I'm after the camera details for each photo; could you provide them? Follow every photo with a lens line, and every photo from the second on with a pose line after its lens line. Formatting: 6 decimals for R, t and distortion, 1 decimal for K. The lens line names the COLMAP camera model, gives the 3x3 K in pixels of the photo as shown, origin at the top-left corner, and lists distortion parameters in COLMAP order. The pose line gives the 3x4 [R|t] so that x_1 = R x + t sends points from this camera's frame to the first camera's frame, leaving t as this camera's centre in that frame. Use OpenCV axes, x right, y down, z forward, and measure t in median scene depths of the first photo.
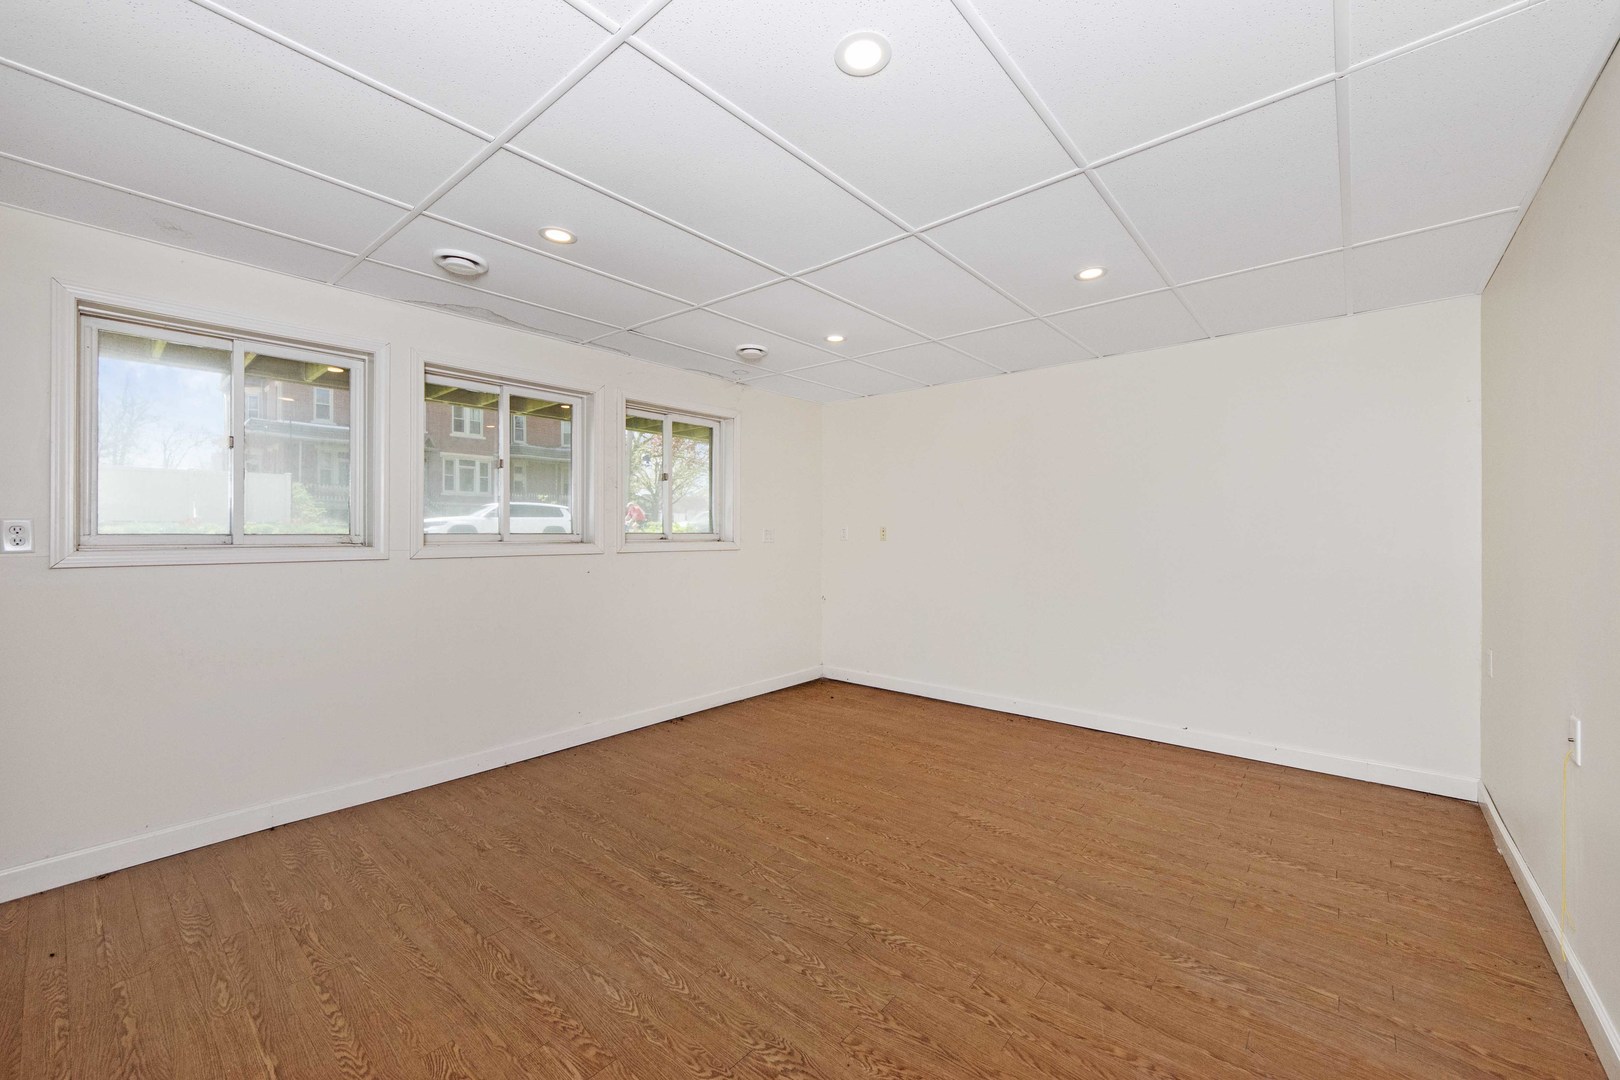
lens RADIAL K [[641.8, 0, 814.5], [0, 641.8, 538.2], [0, 0, 1]] dist [0.014774, -0.000465]
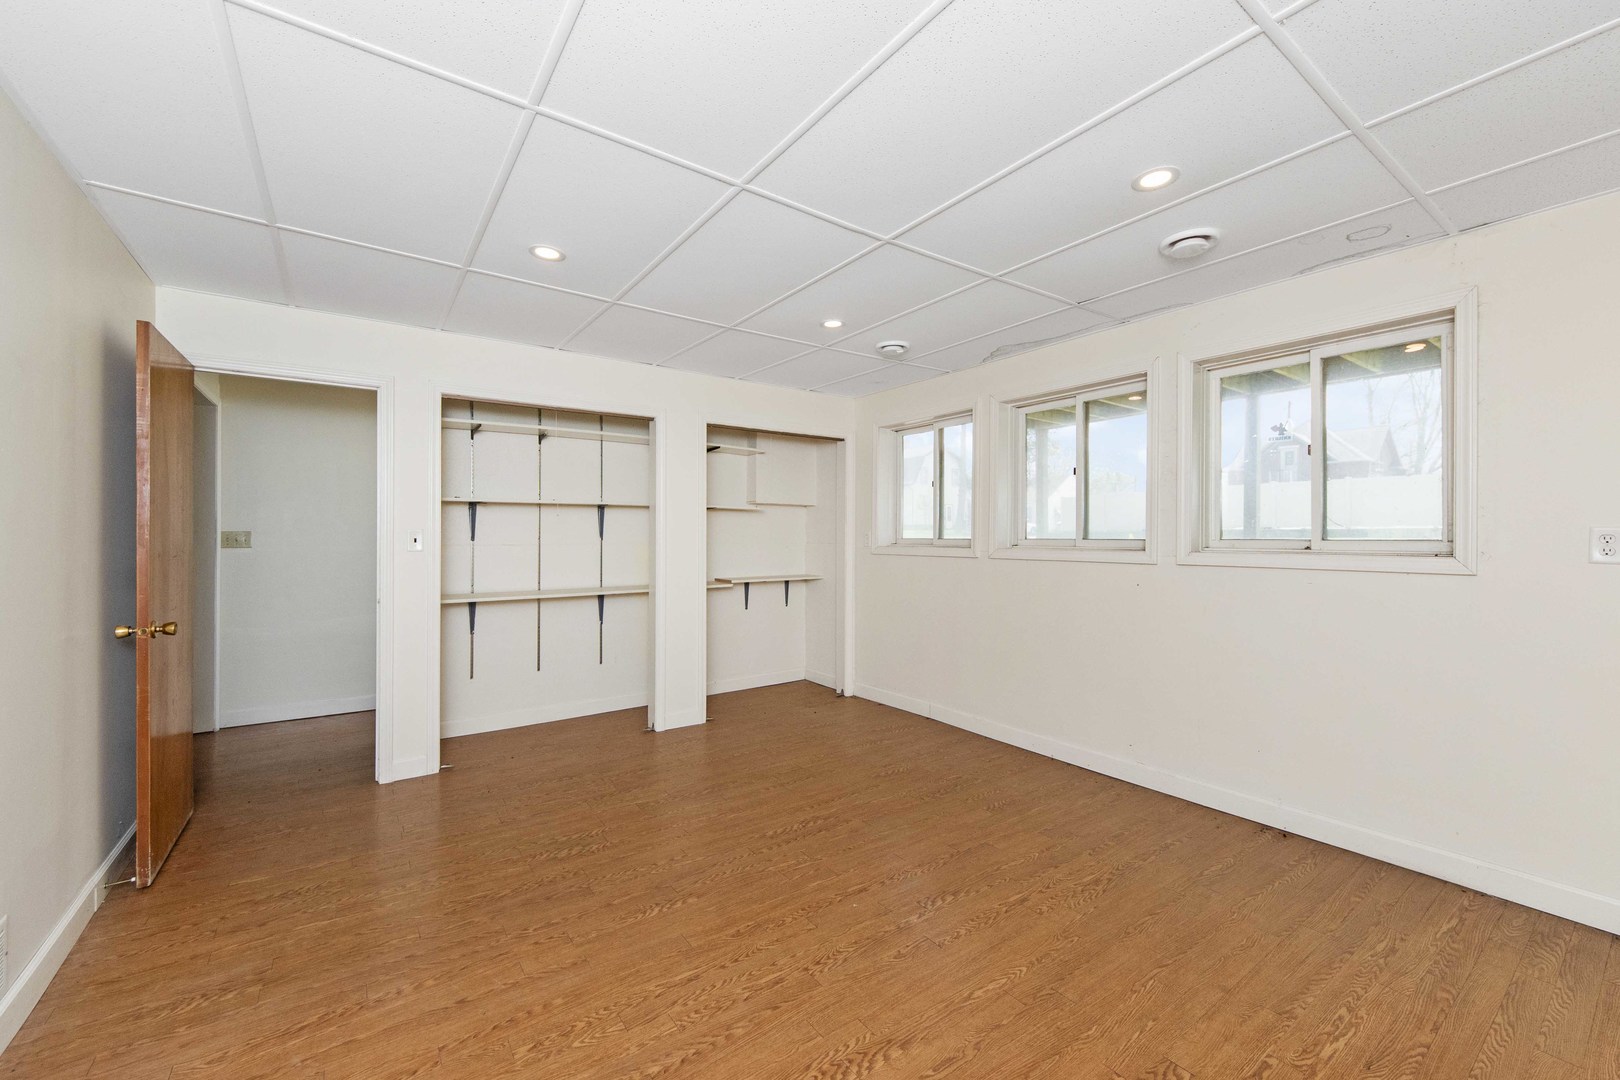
lens RADIAL K [[641.8, 0, 813.7], [0, 641.8, 533.2], [0, 0, 1]] dist [0.014774, -0.000465]
pose [[-0.241004, -0.004374, -0.970514, 0.946314], [-0.007285, 0.999970, -0.002698, -0.017160], [0.970497, 0.006420, -0.241029, 1.277455]]
